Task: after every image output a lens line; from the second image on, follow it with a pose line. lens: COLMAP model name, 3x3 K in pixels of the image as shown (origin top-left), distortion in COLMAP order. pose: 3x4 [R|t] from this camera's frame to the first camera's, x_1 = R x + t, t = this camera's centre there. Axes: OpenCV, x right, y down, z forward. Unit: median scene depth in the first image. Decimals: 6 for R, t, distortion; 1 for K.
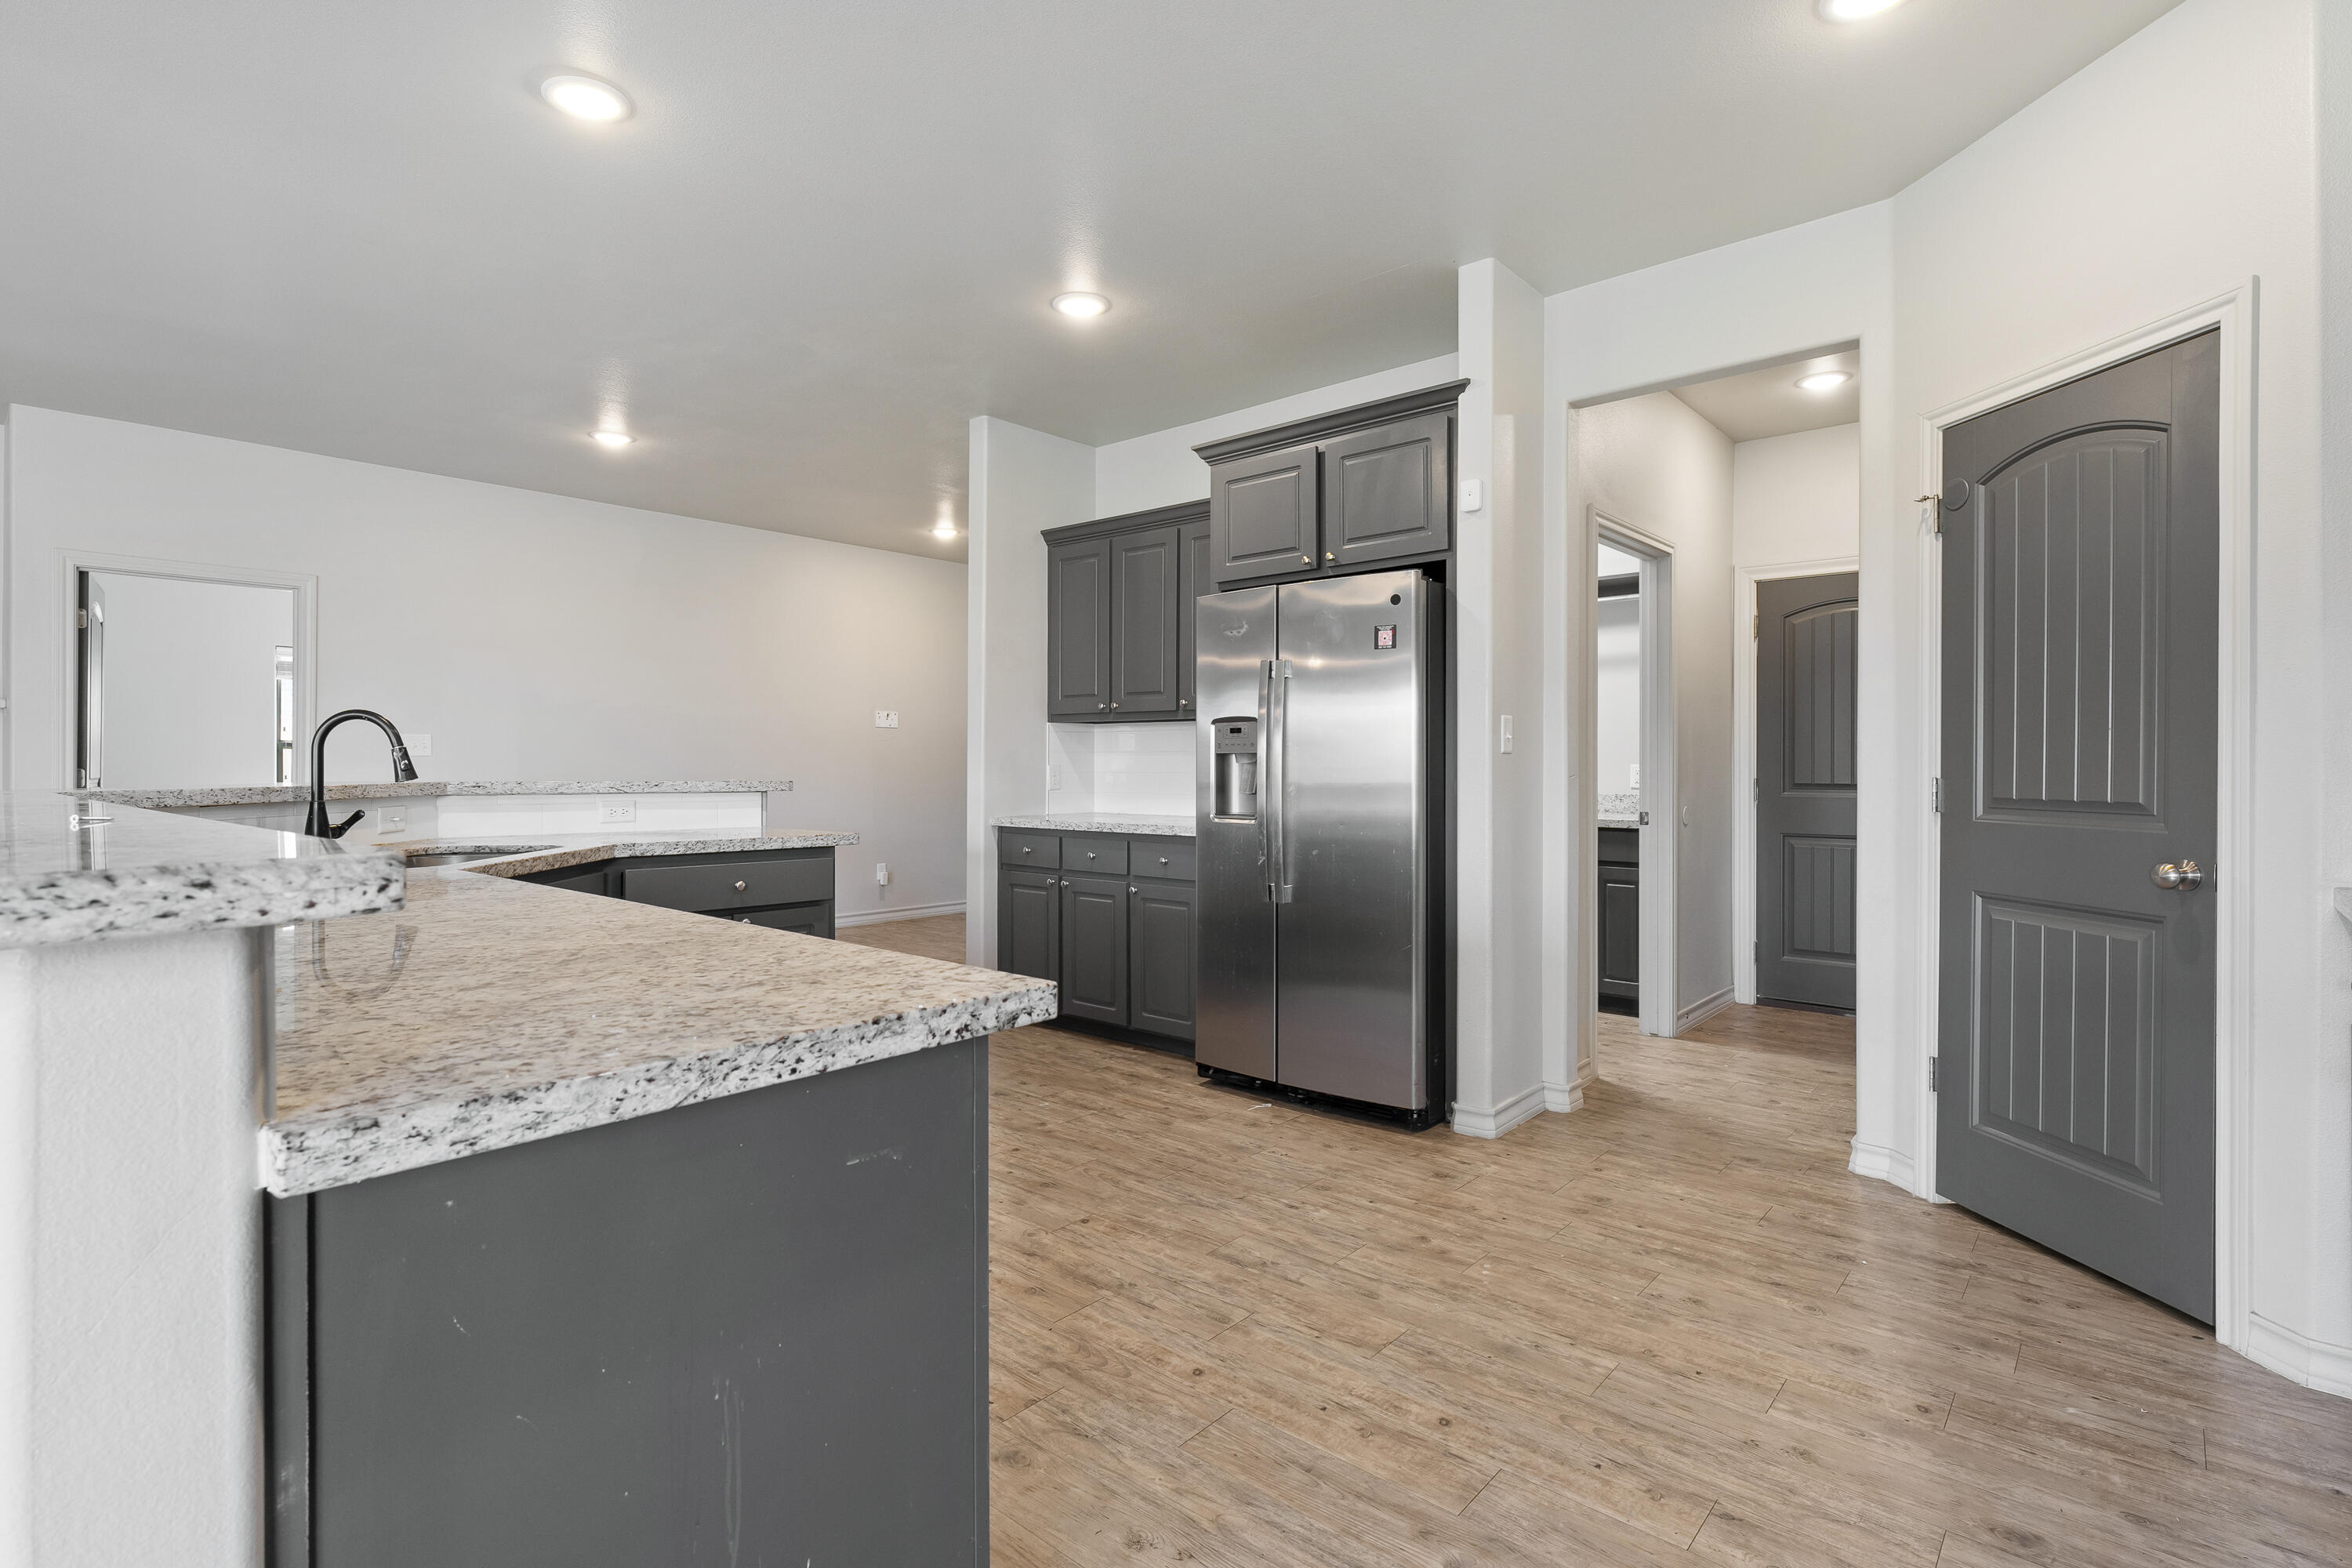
lens RADIAL K [[1118.4, 0, 1184.1], [0, 1118.4, 769.2], [0, 0, 1]] dist [-0.001031, 0.000066]
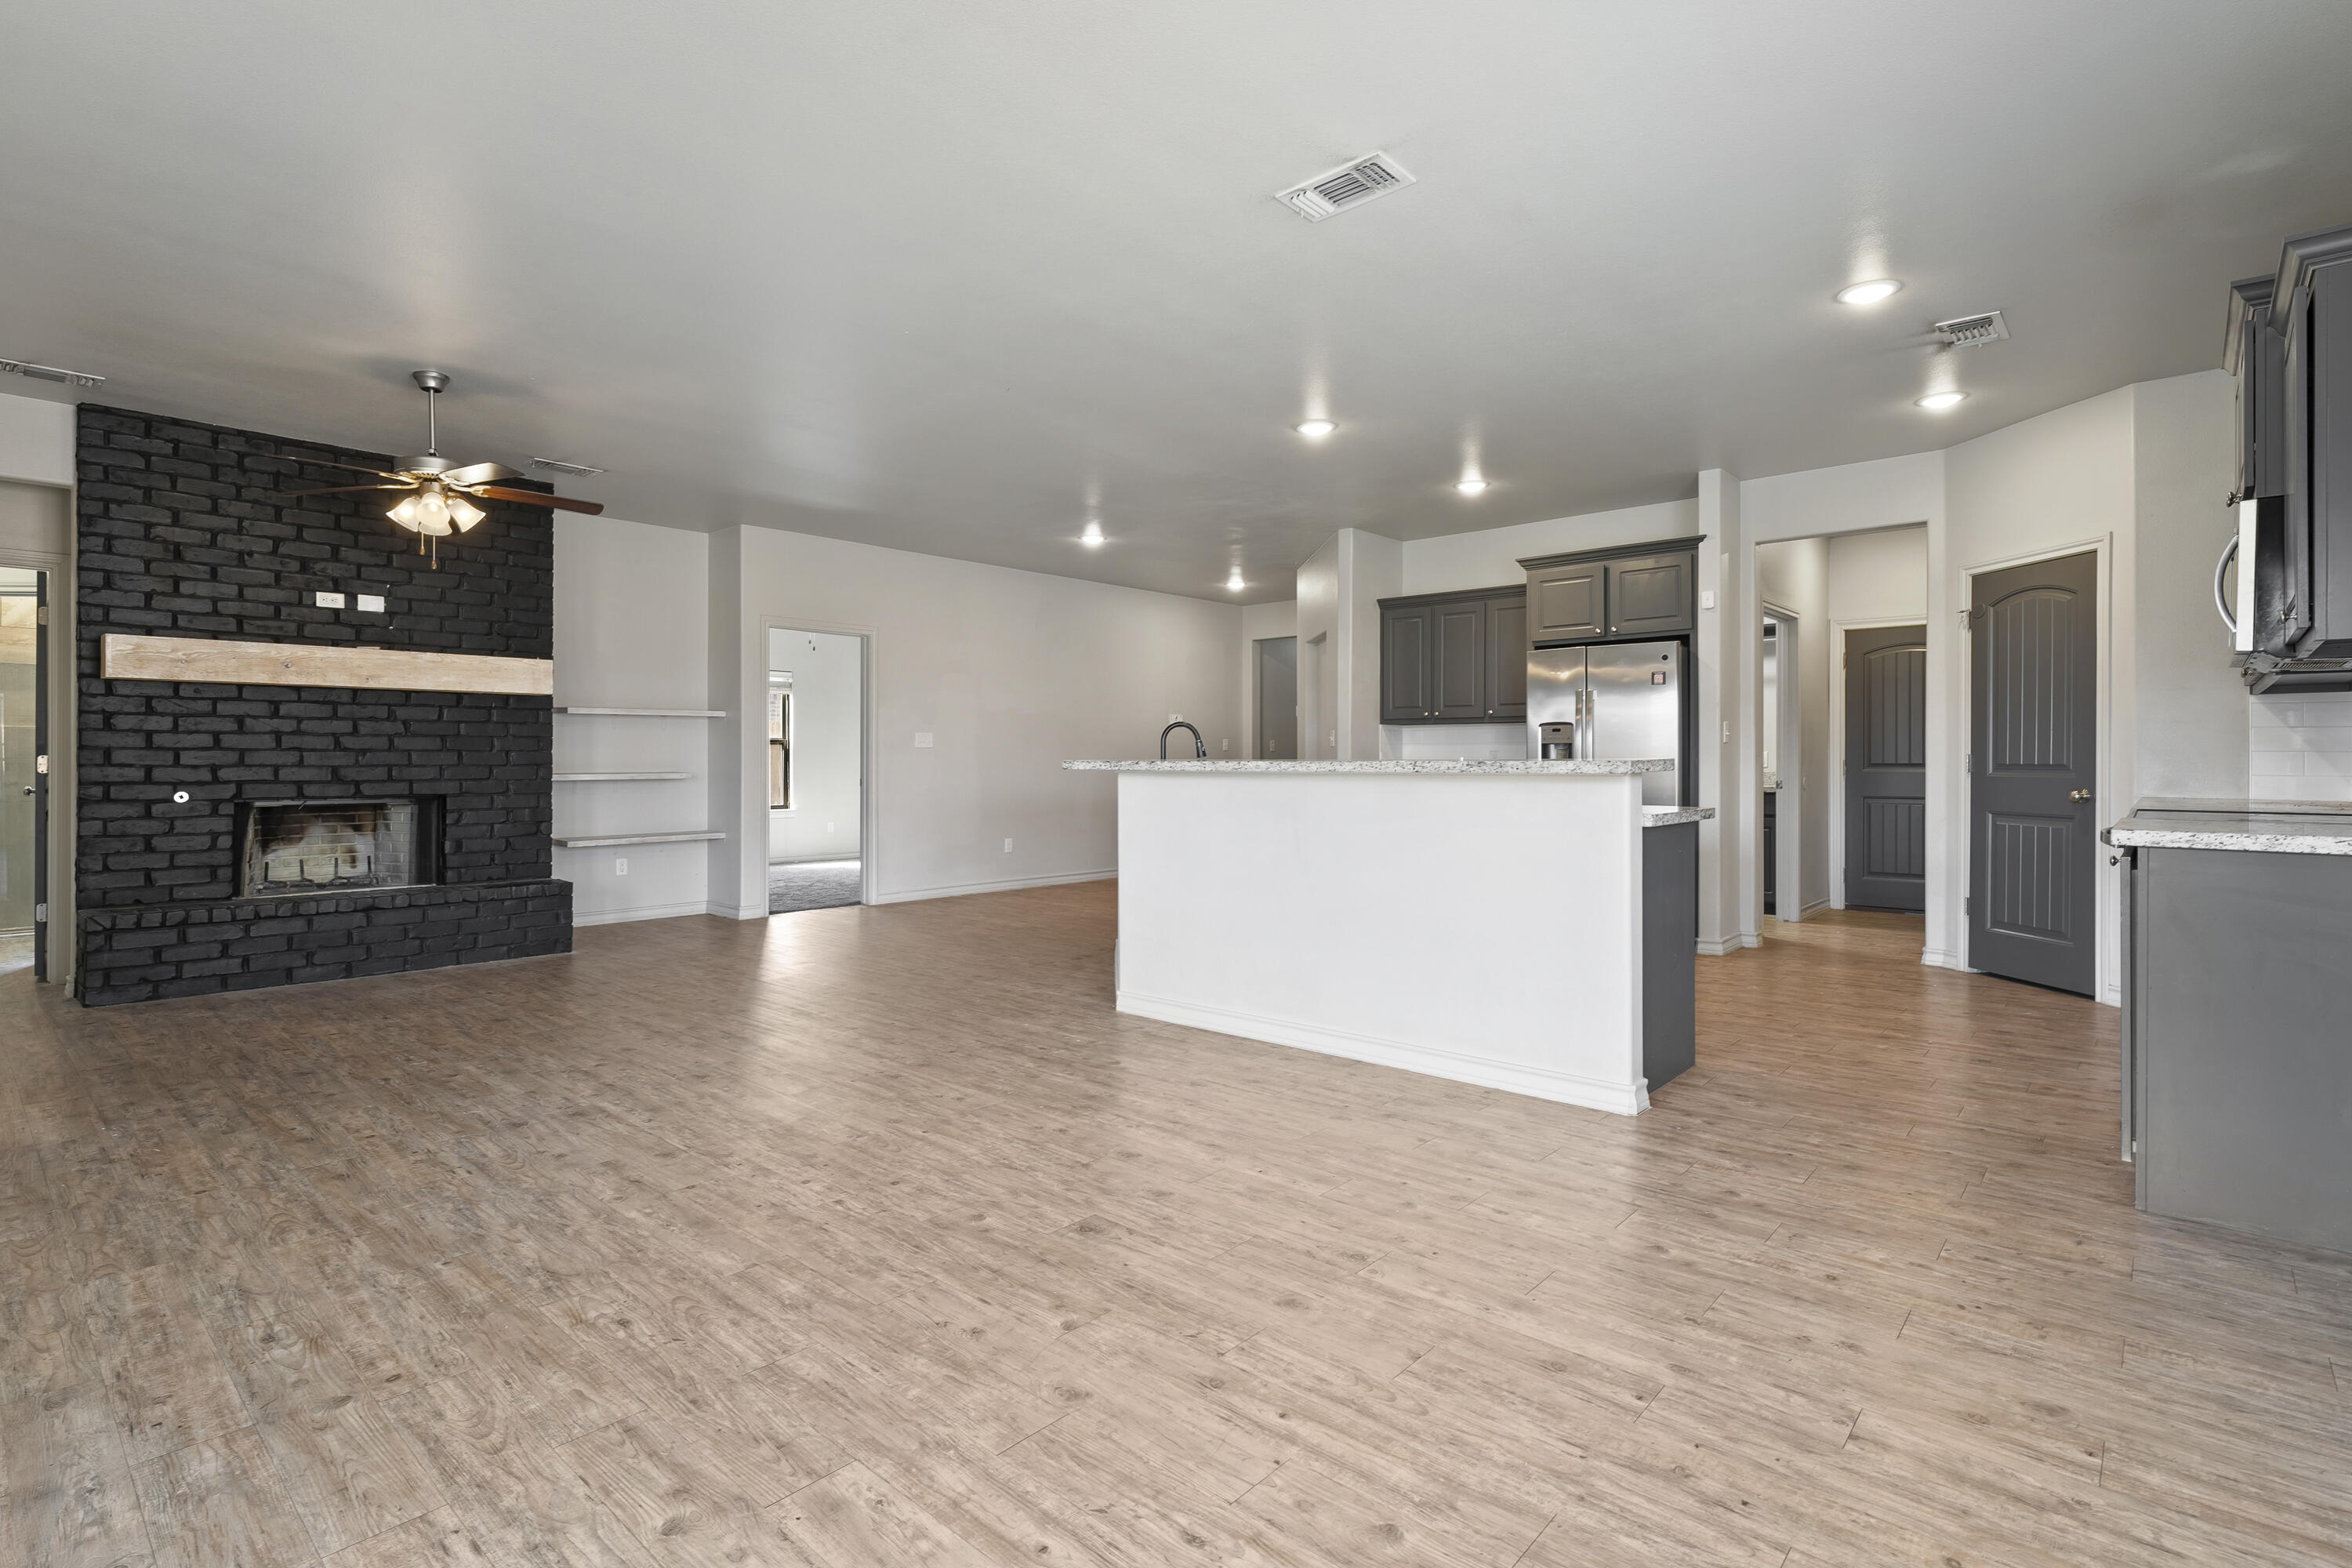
lens RADIAL K [[1128.8, 0, 1179.1], [0, 1128.8, 766.2], [0, 0, 1]] dist [-0.000155, -0.000410]
pose [[0.999928, -0.001931, -0.011883, -0.555302], [0.001943, 0.999998, 0.001008, 0.018905], [0.011881, -0.001031, 0.999929, -0.803590]]
